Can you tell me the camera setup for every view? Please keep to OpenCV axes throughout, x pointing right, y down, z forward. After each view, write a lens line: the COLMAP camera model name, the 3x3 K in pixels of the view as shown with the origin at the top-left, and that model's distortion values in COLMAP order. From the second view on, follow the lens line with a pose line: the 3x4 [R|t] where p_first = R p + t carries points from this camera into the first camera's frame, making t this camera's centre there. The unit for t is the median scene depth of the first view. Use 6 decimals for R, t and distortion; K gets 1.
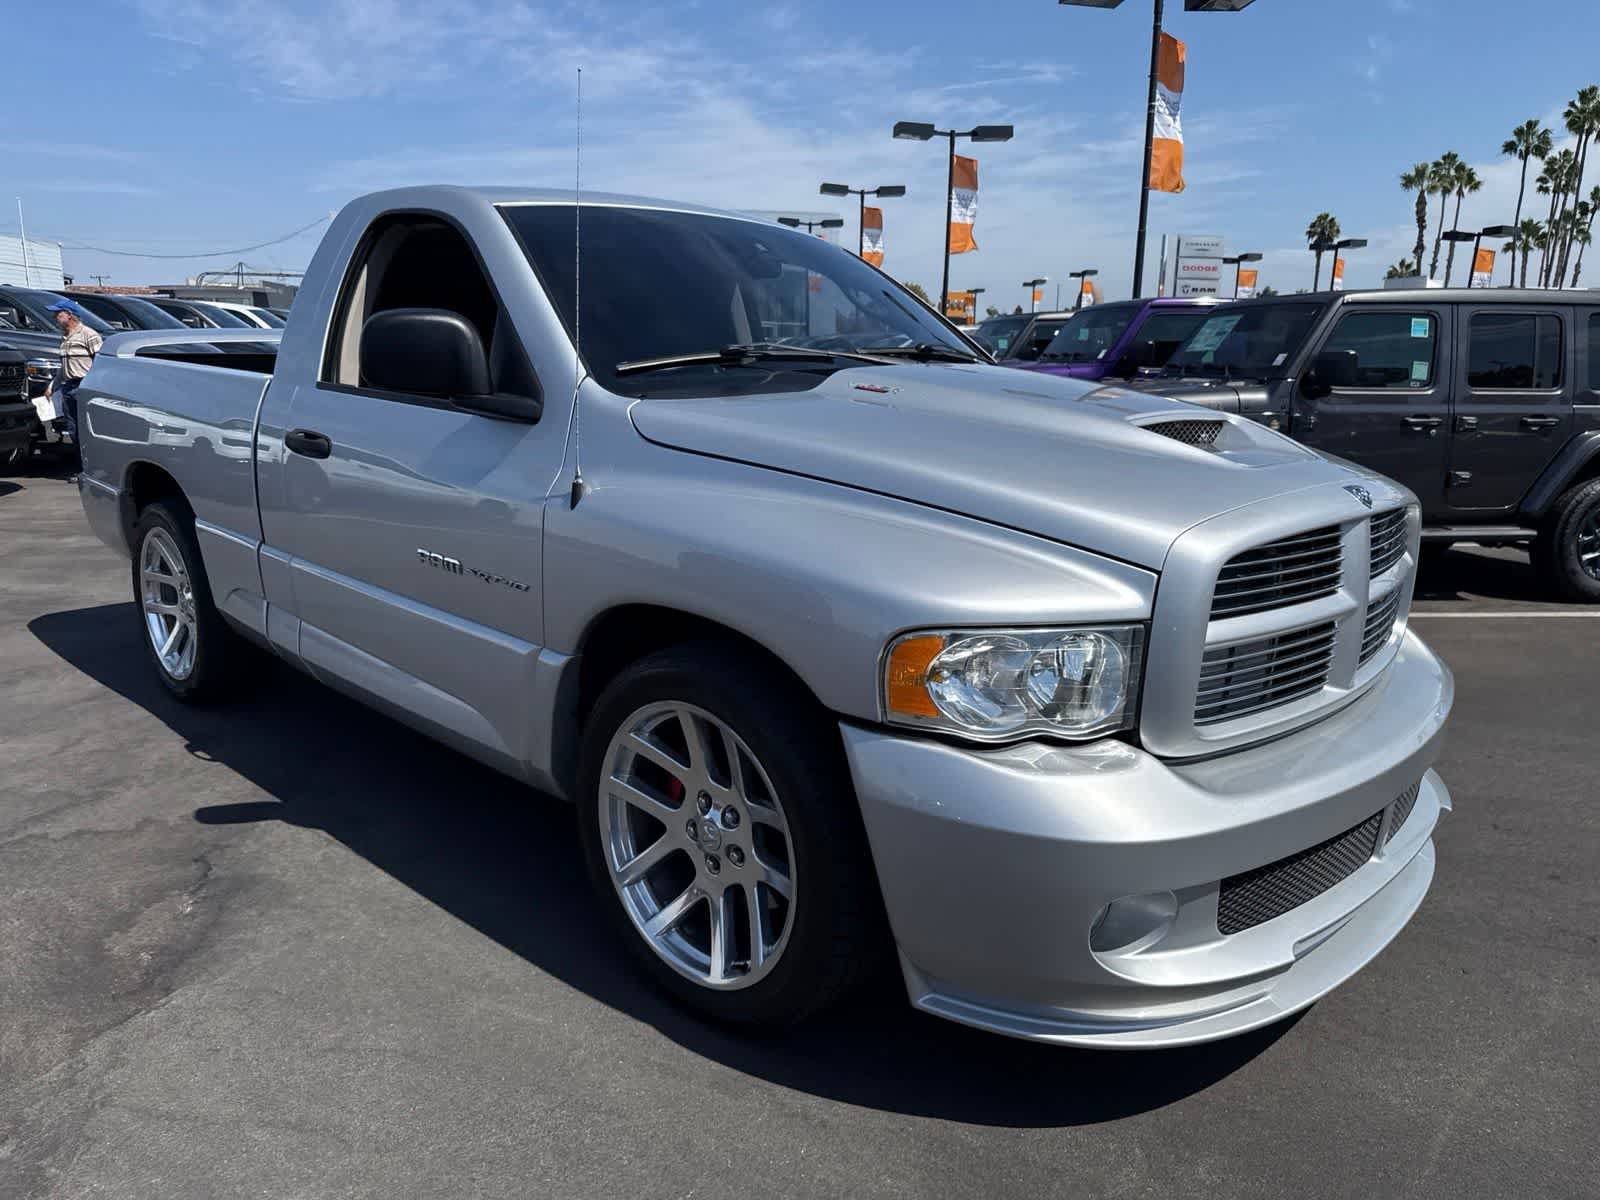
lens RADIAL K [[1132.6, 0, 800.0], [0, 1132.6, 600.0], [0, 0, 1]] dist [0.025391, -0.030467]
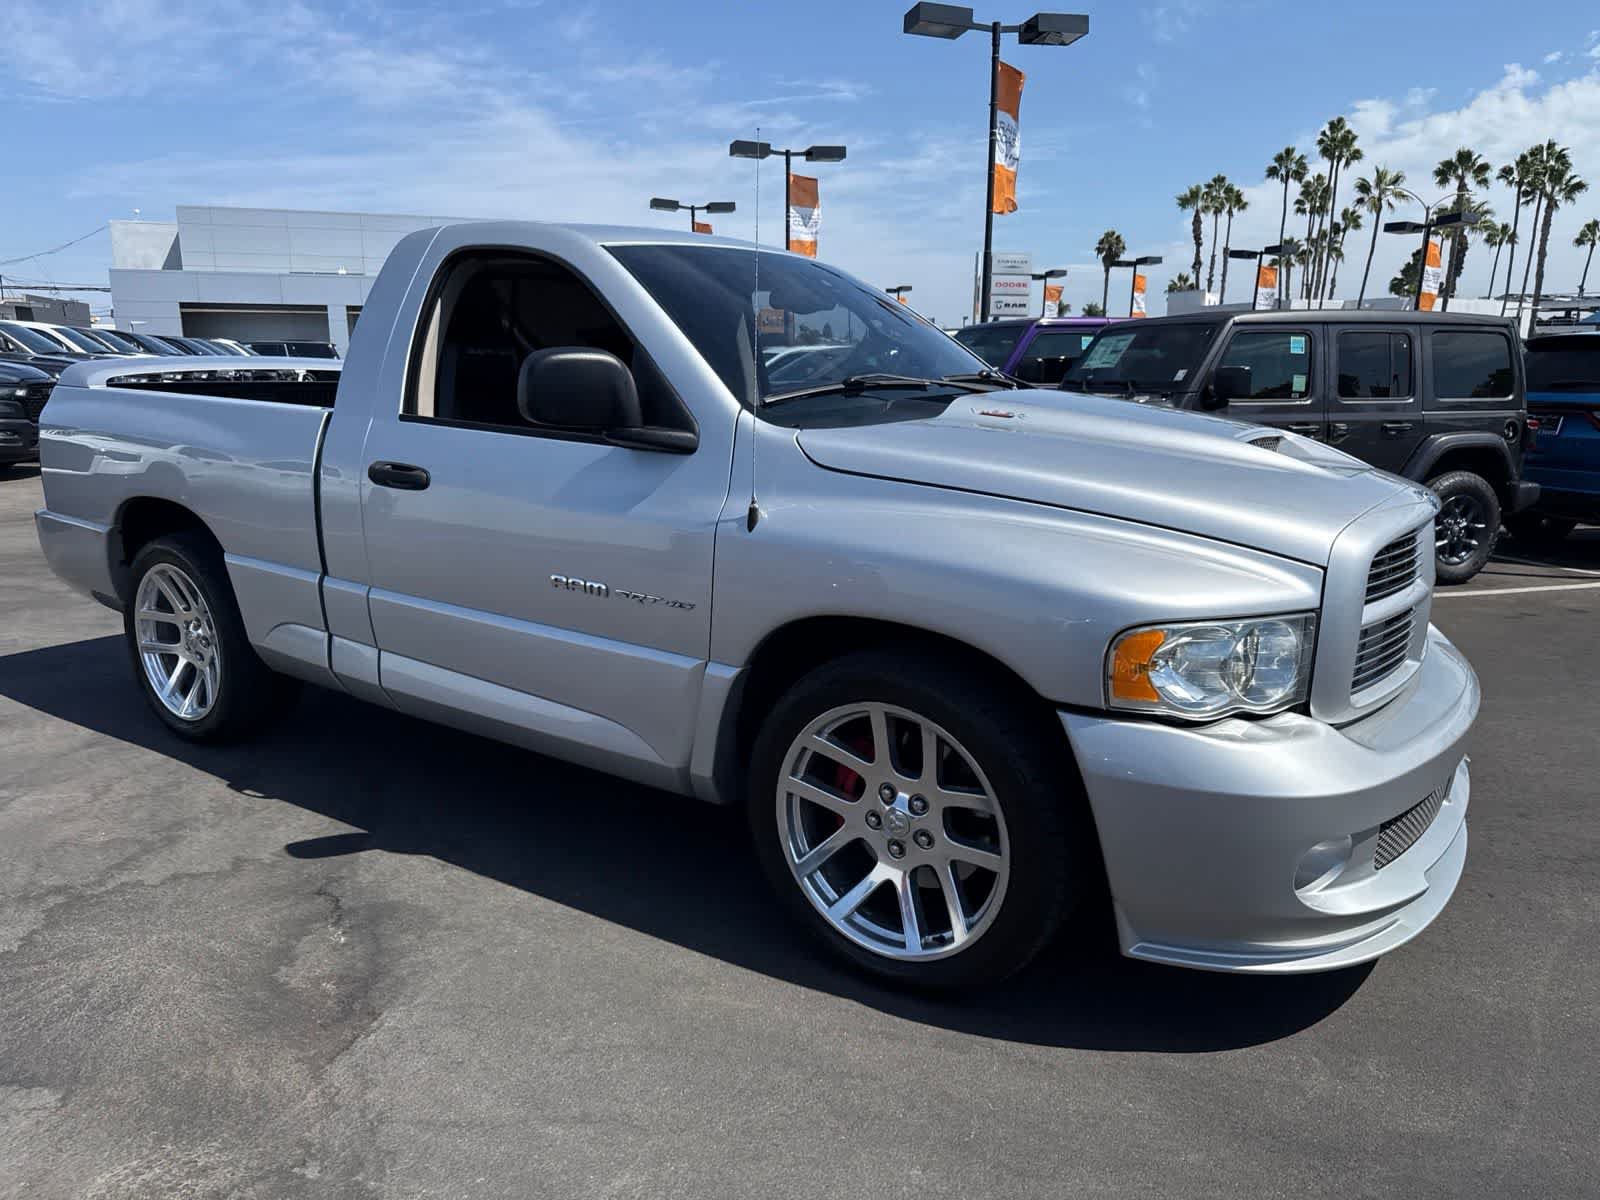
lens RADIAL K [[1132.6, 0, 800.0], [0, 1132.6, 600.0], [0, 0, 1]] dist [0.025391, -0.030467]
pose [[0.987343, -0.041613, 0.153041, -0.231334], [0.043246, 0.999037, -0.007354, -0.003477], [-0.152588, 0.013880, 0.988192, -0.053196]]
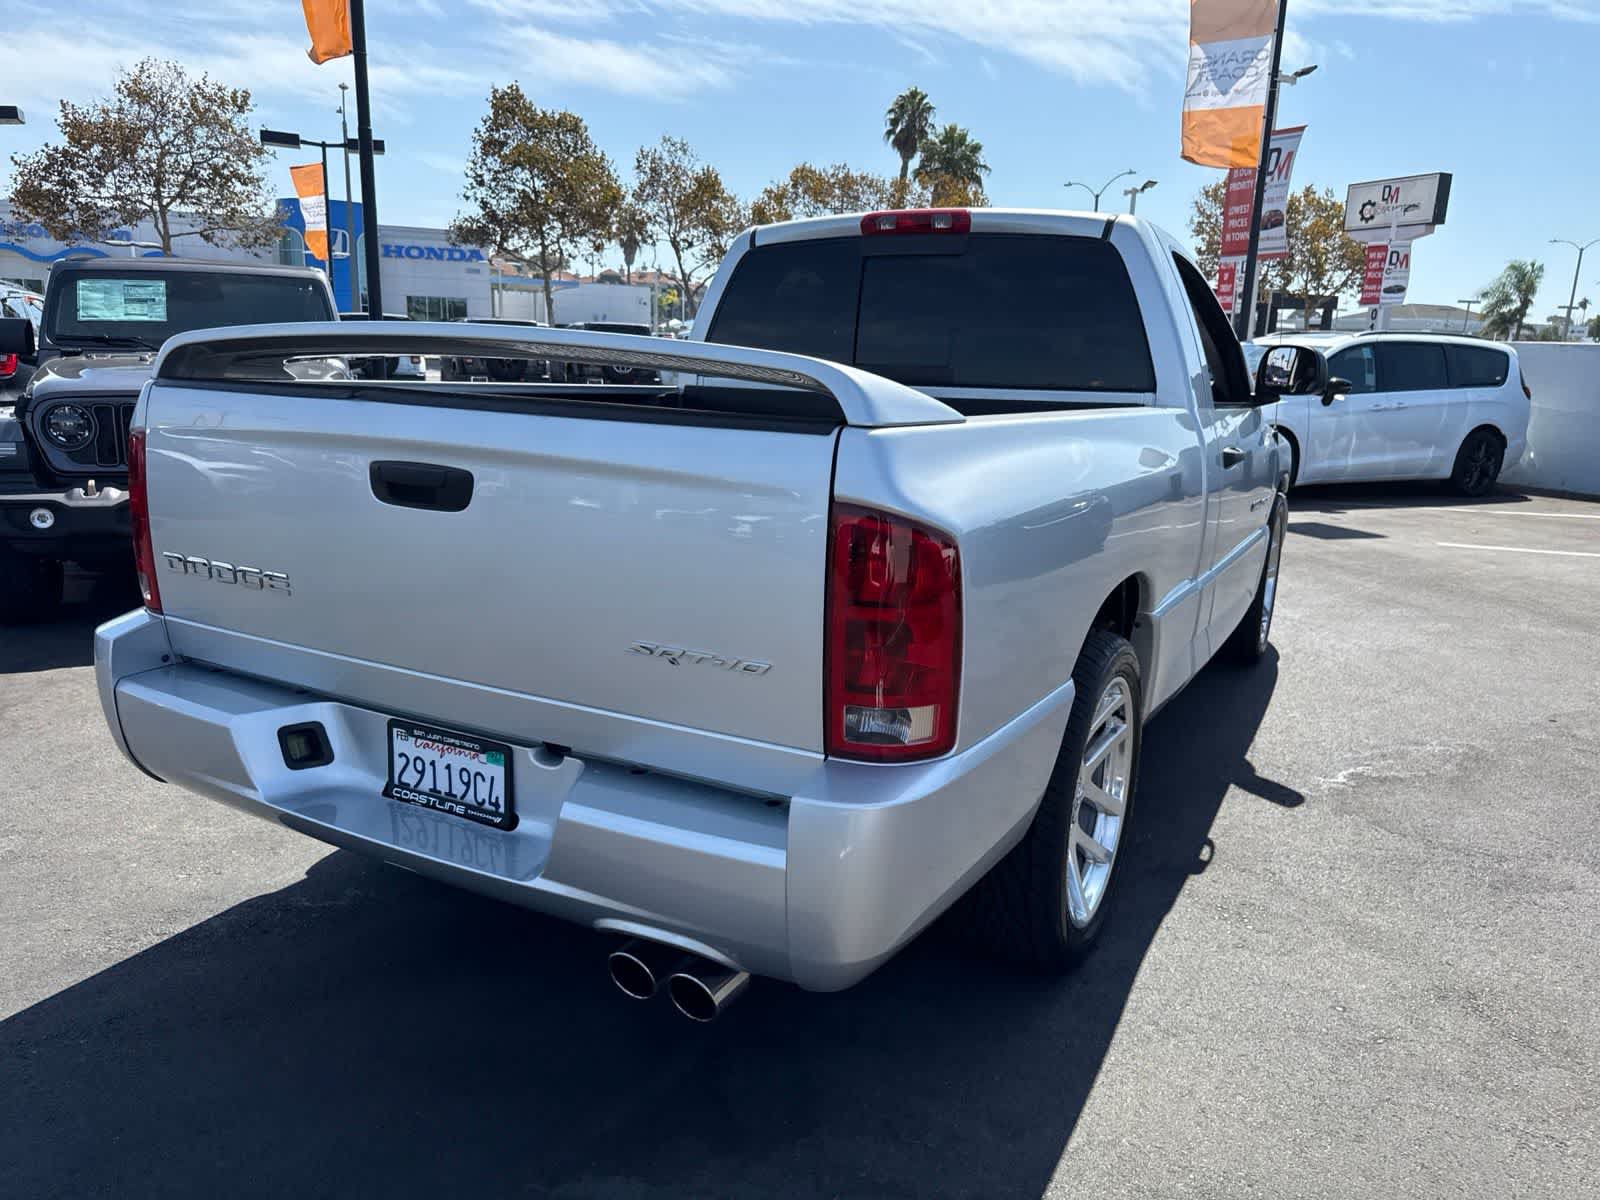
lens RADIAL K [[1129.0, 0, 800.0], [0, 1129.0, 600.0], [0, 0, 1]] dist [0.056898, -0.069418]
pose [[-0.260227, -0.238347, 0.935667, -1.374525], [0.175337, 0.941276, 0.288541, -0.391331], [-0.949494, 0.239143, -0.203155, 1.623321]]
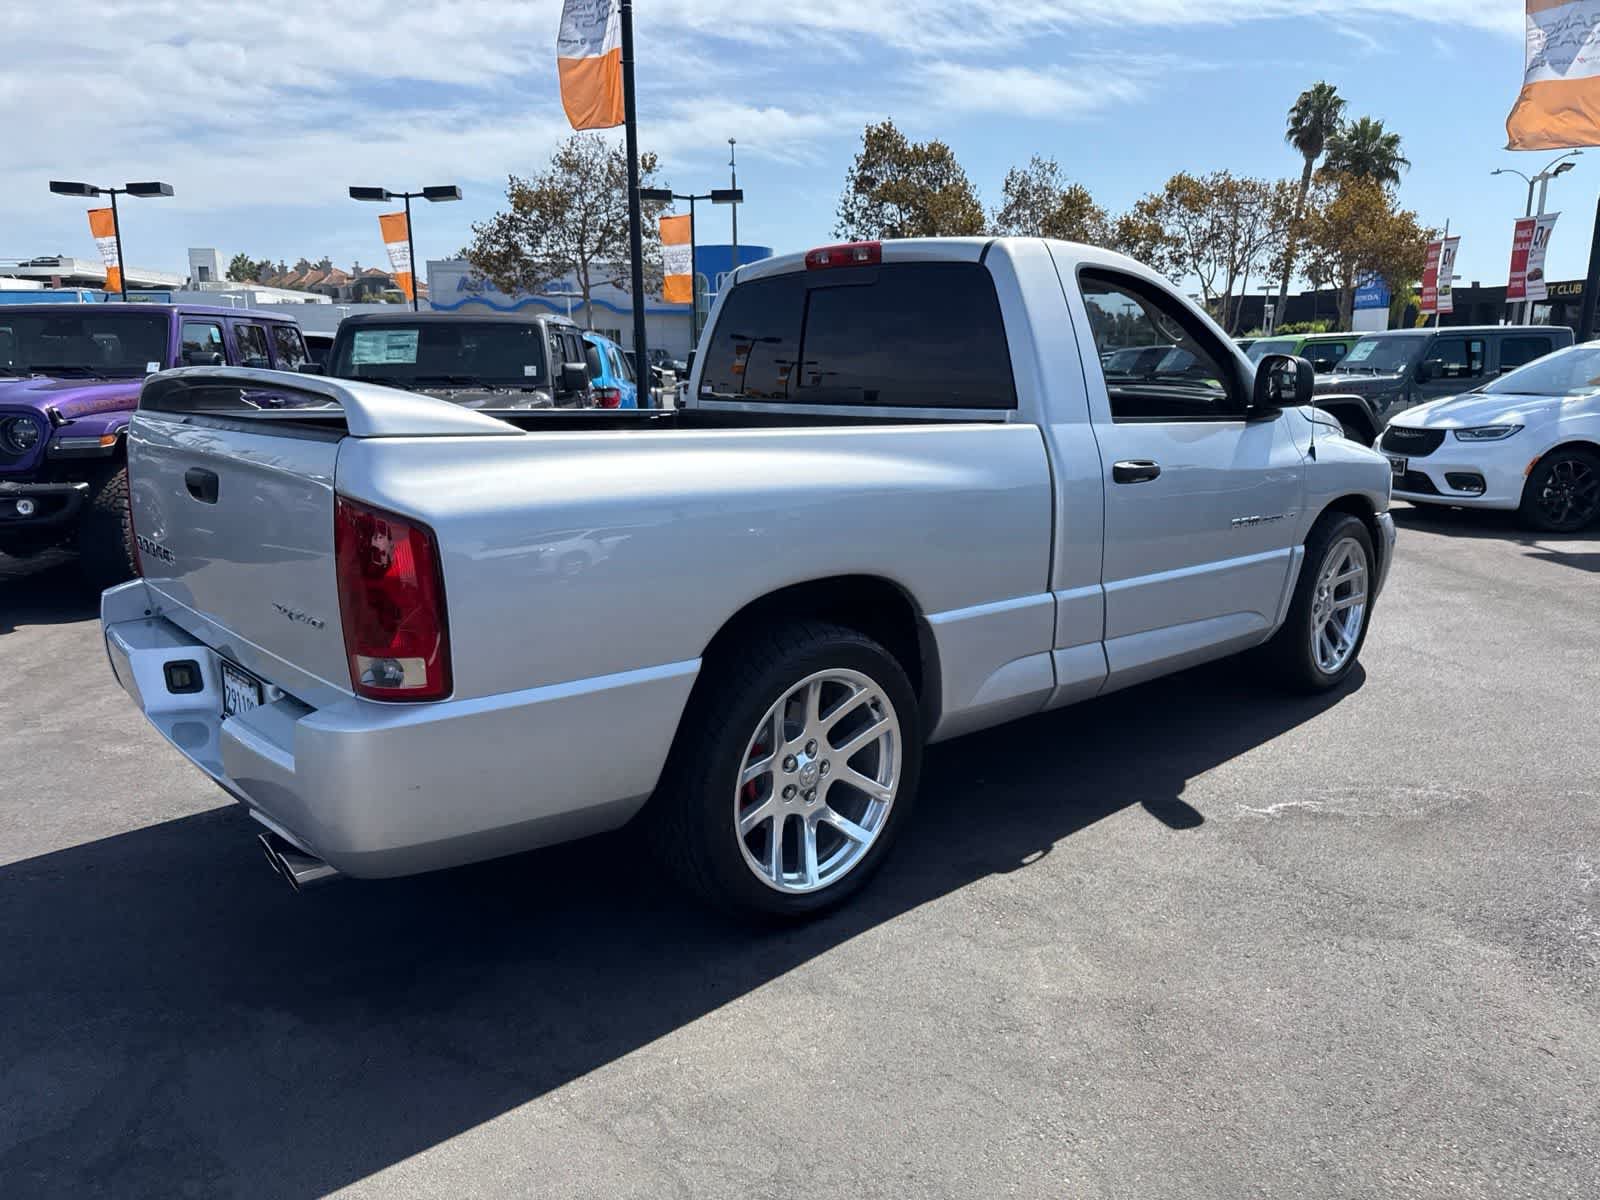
lens RADIAL K [[1132.6, 0, 800.0], [0, 1132.6, 600.0], [0, 0, 1]] dist [0.025391, -0.030467]
pose [[0.070590, -0.224459, 0.971923, -1.529267], [0.217433, 0.954387, 0.204617, -0.305839], [-0.973519, 0.196884, 0.116175, 1.184541]]
